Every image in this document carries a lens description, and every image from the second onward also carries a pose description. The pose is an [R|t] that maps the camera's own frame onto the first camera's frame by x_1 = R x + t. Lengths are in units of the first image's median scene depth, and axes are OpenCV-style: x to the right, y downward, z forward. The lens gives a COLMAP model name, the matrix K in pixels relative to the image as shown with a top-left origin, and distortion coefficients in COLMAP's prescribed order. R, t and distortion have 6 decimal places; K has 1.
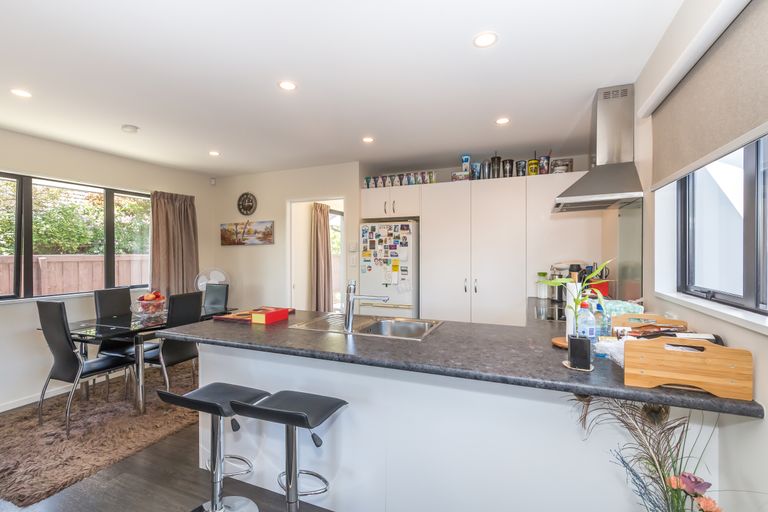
lens RADIAL K [[346.5, 0, 384.0], [0, 346.5, 256.0], [0, 0, 1]] dist [-0.000610, -0.000127]
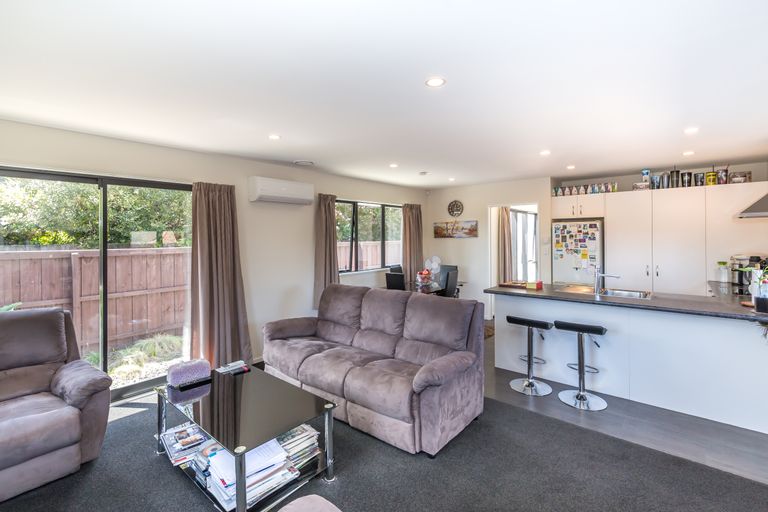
lens RADIAL K [[345.4, 0, 388.2], [0, 345.4, 235.2], [0, 0, 1]] dist [-0.001434, -0.000028]
pose [[0.954958, -0.005039, -0.296698, -0.296707], [0.002089, 0.999945, -0.010260, -0.034467], [0.296734, 0.009178, 0.954916, -0.505515]]
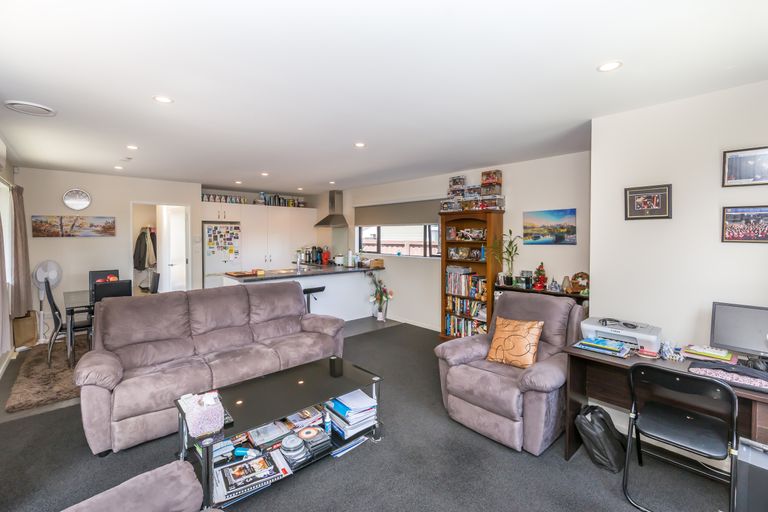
lens RADIAL K [[345.4, 0, 388.2], [0, 345.4, 235.2], [0, 0, 1]] dist [-0.001434, -0.000028]
pose [[0.412674, 0.003670, 0.910871, -1.210101], [0.005192, 0.999966, -0.006381, -0.030762], [-0.910864, 0.007362, 0.412641, -0.424566]]
